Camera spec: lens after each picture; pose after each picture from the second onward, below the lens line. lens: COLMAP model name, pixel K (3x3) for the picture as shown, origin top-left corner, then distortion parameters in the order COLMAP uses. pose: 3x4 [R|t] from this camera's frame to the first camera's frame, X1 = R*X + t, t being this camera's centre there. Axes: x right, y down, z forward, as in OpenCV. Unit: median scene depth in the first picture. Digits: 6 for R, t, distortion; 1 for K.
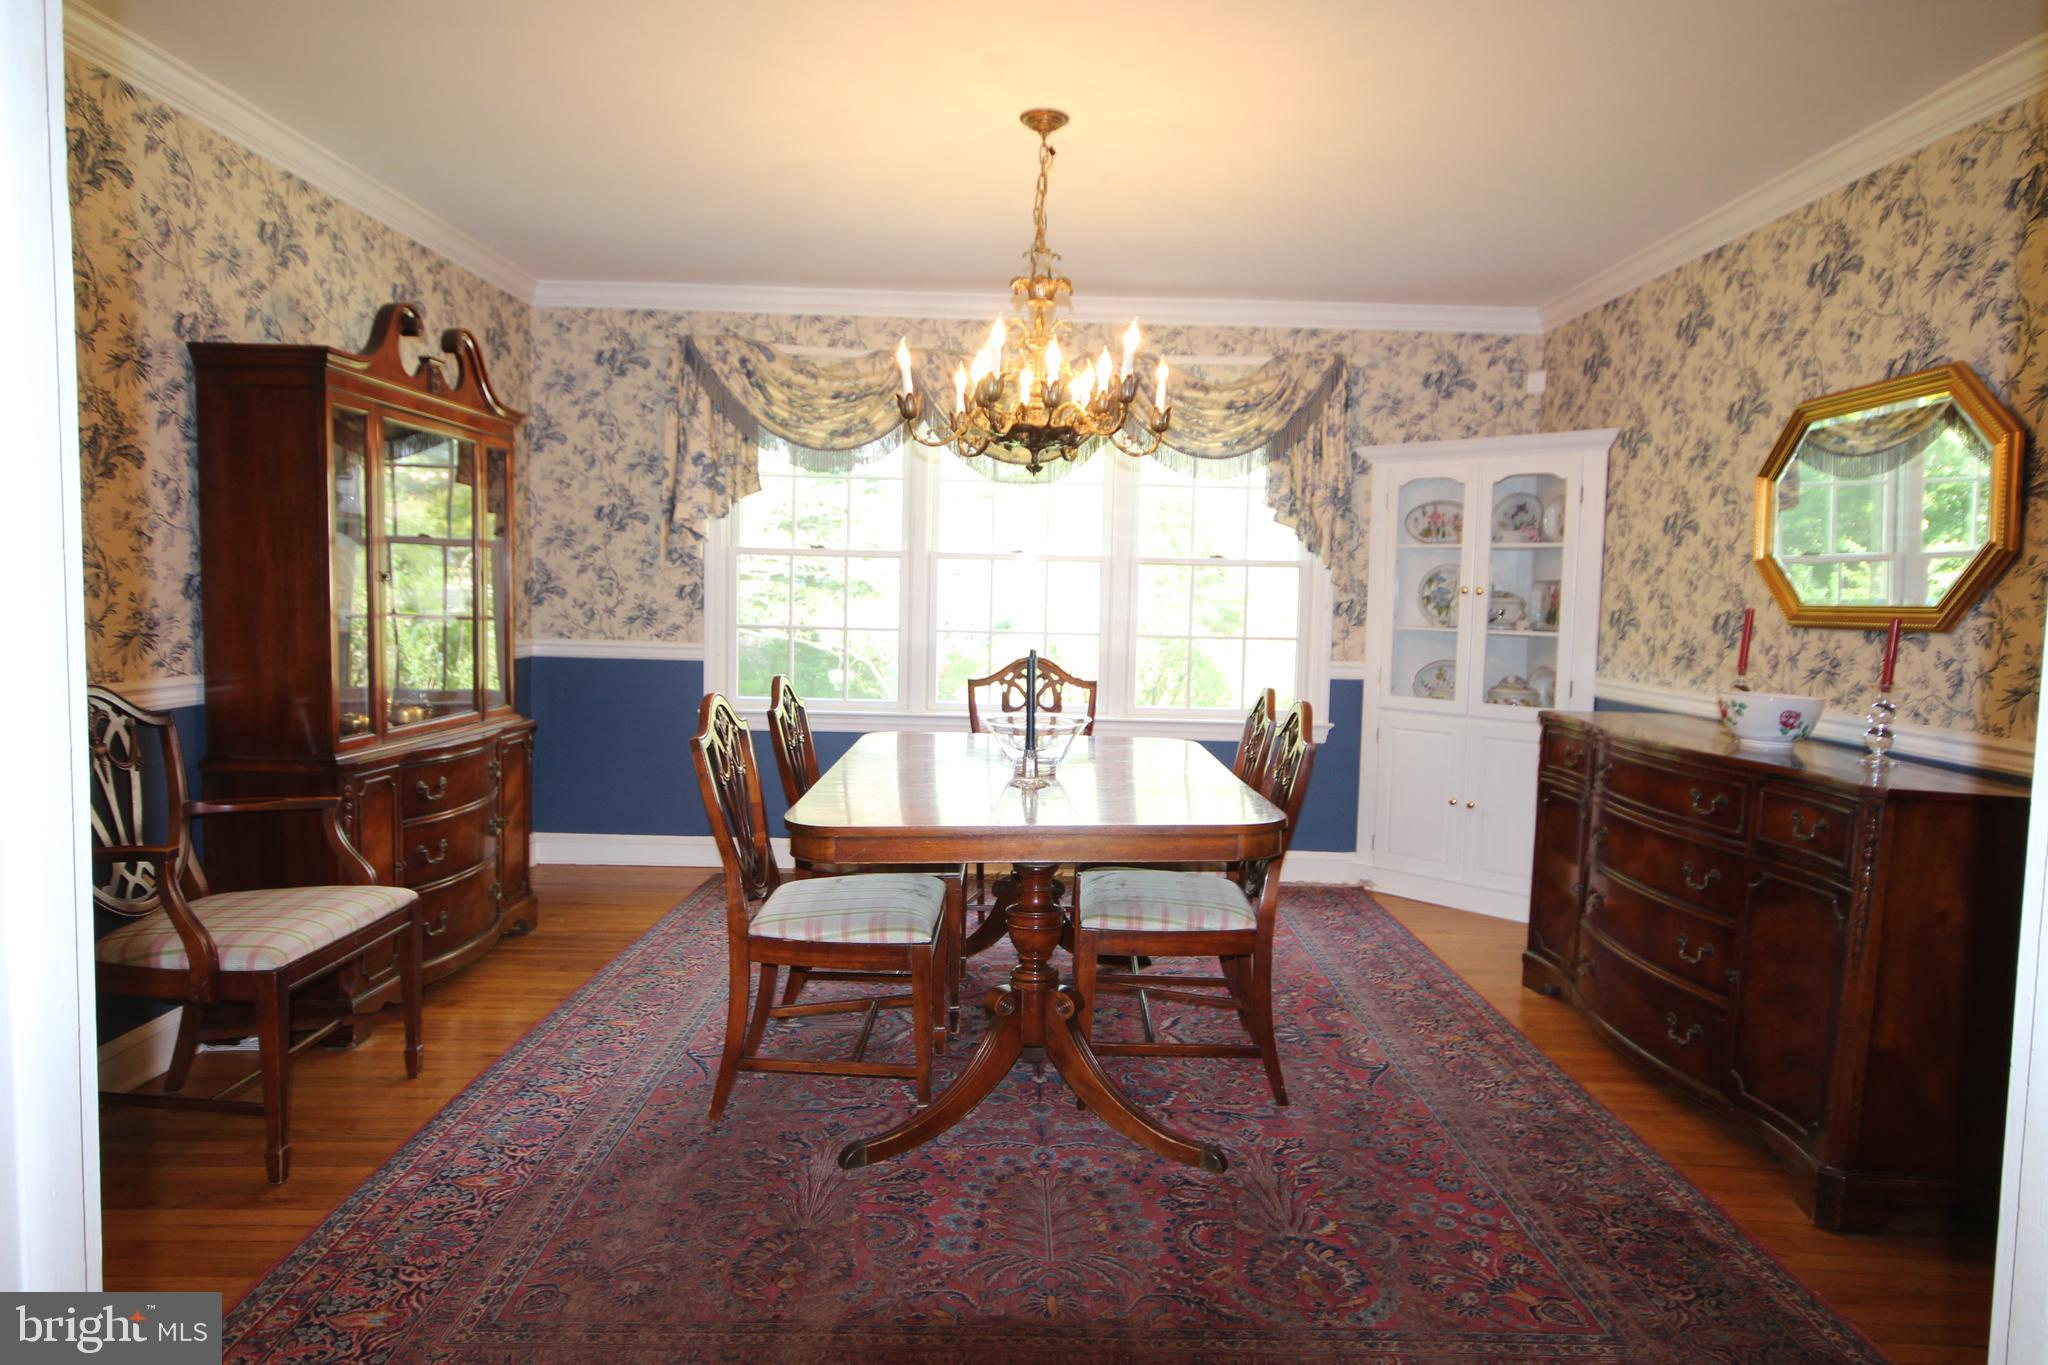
lens RADIAL K [[1246.7, 0, 1057.3], [0, 1246.7, 676.1], [0, 0, 1]] dist [0.004738, 0.001771]
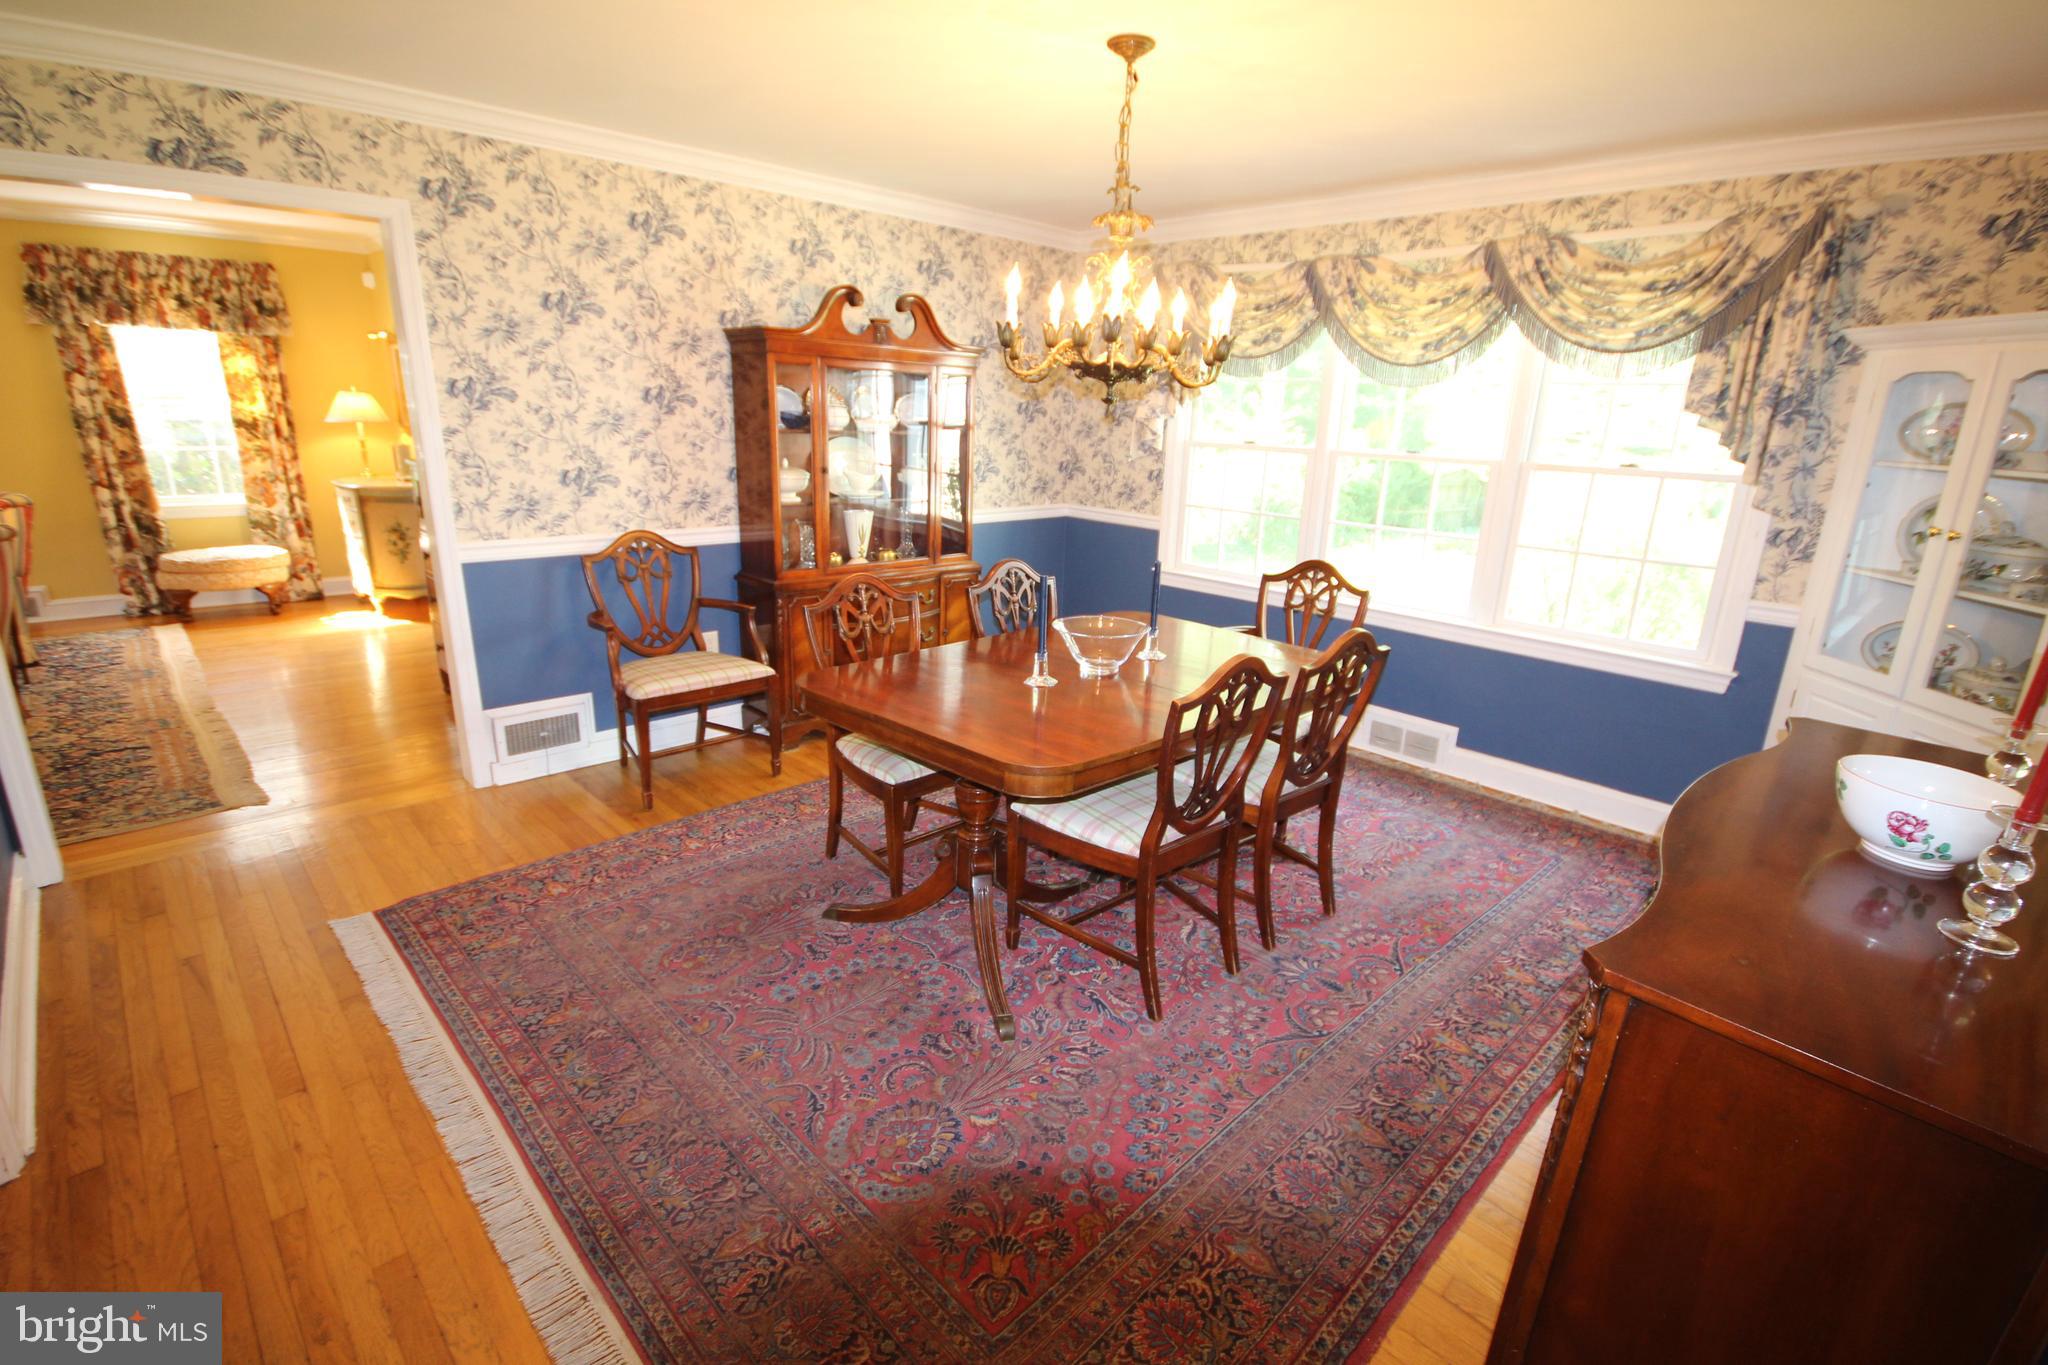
lens RADIAL K [[948.2, 0, 1044.2], [0, 948.2, 685.0], [0, 0, 1]] dist [0.002904, -0.007405]
pose [[0.687774, 0.205700, -0.696171, 0.360401], [-0.070205, 0.973365, 0.218246, -0.063914], [0.722522, -0.101229, 0.683897, 0.228357]]
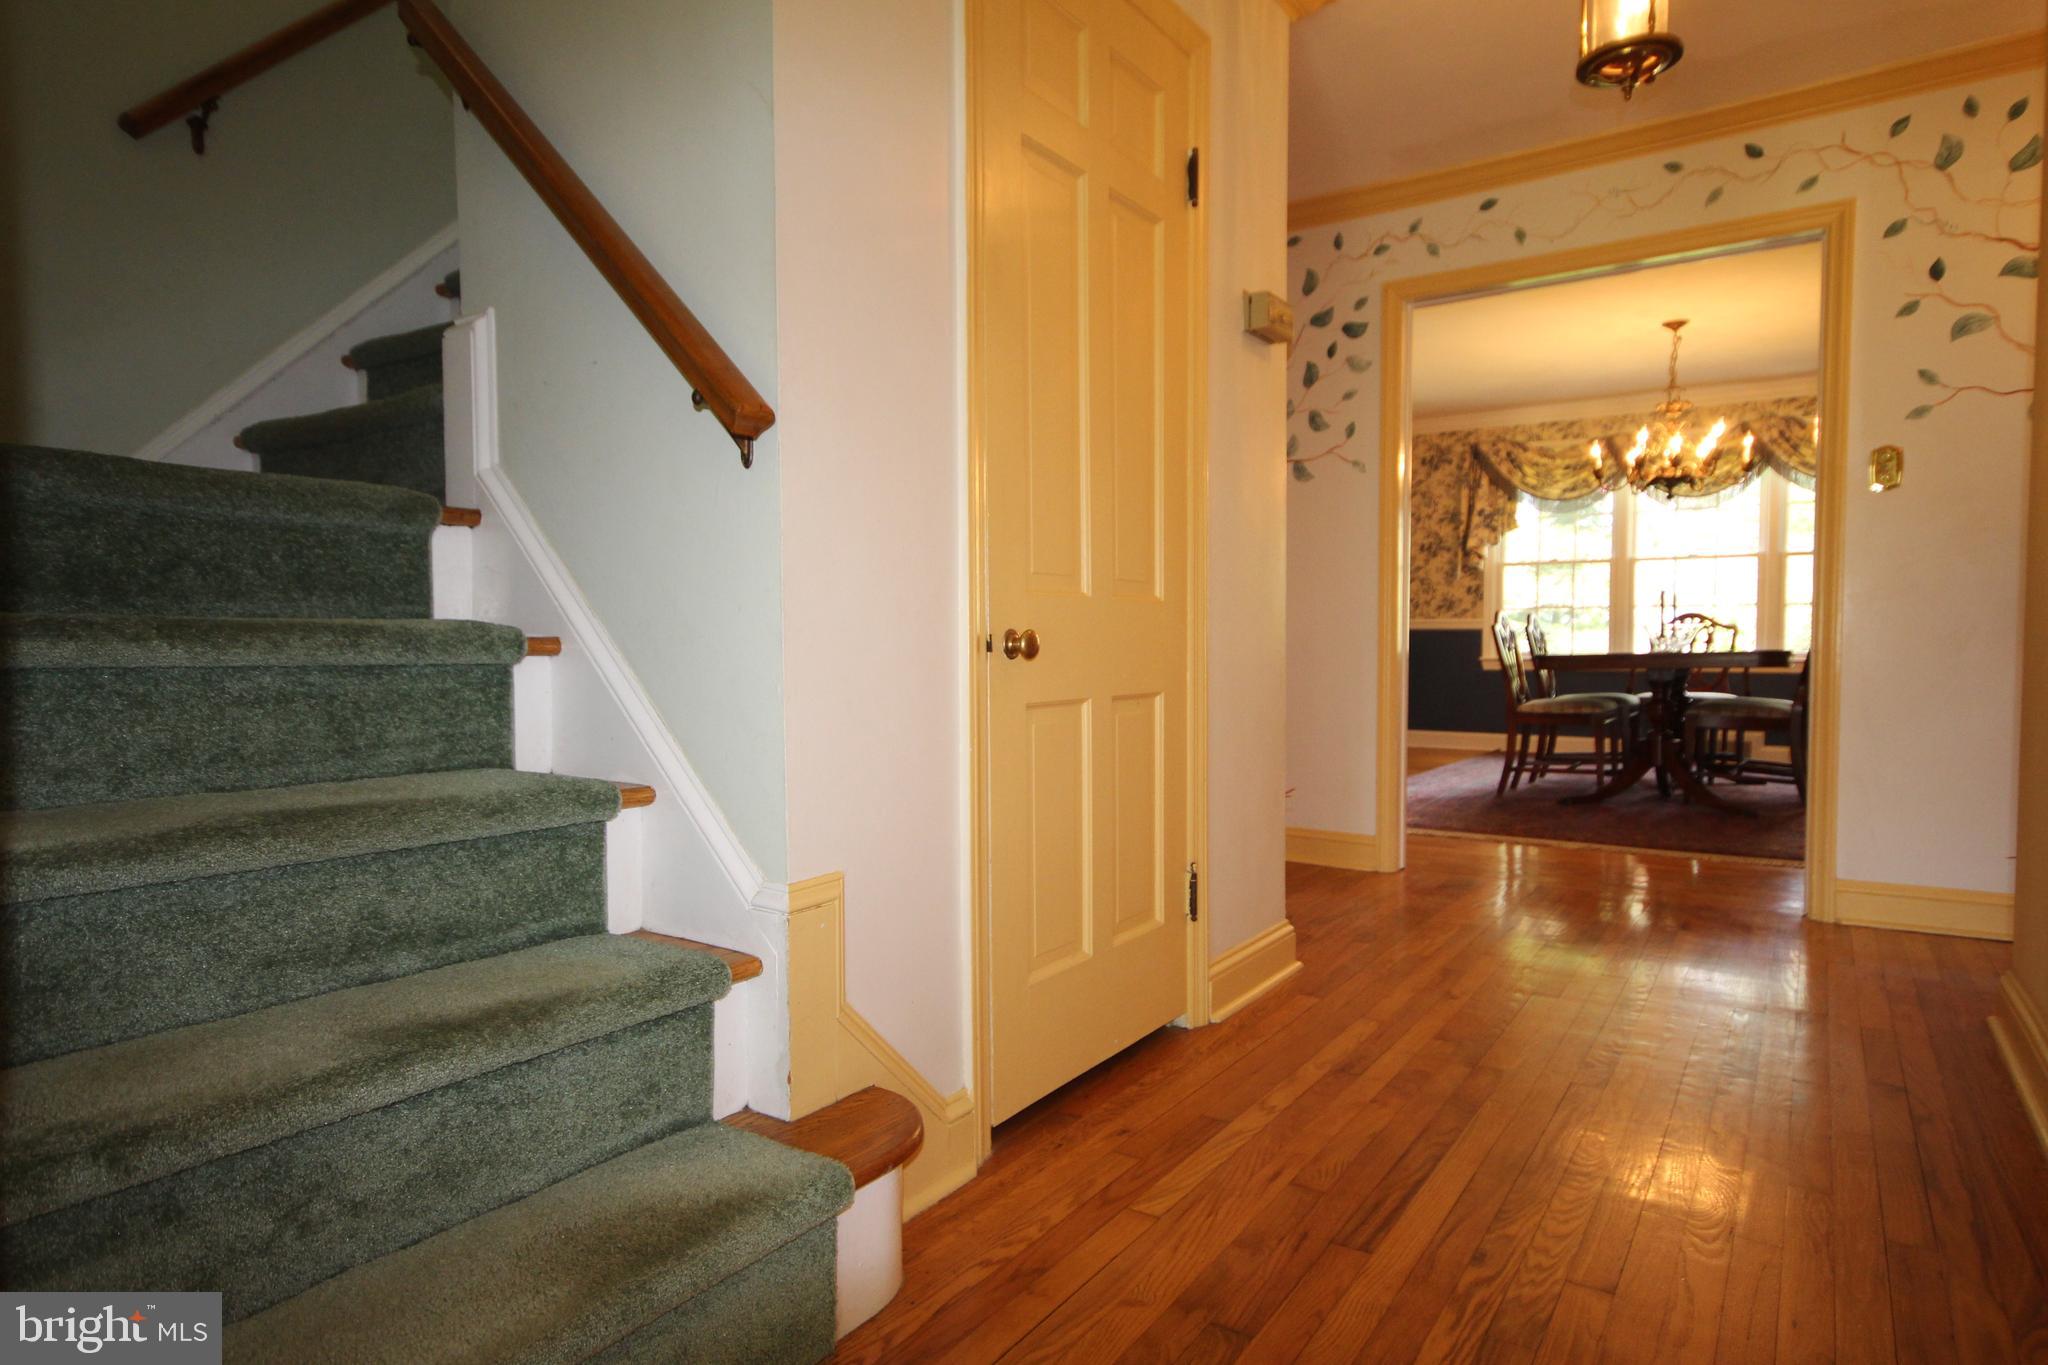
lens RADIAL K [[1119.2, 0, 1046.3], [0, 1119.2, 681.8], [0, 0, 1]] dist [0.010542, -0.000044]
pose [[0.813143, -0.001132, -0.582063, 0.130122], [-0.020741, 0.999307, -0.030919, 0.122833], [0.581695, 0.037214, 0.812556, -0.616104]]
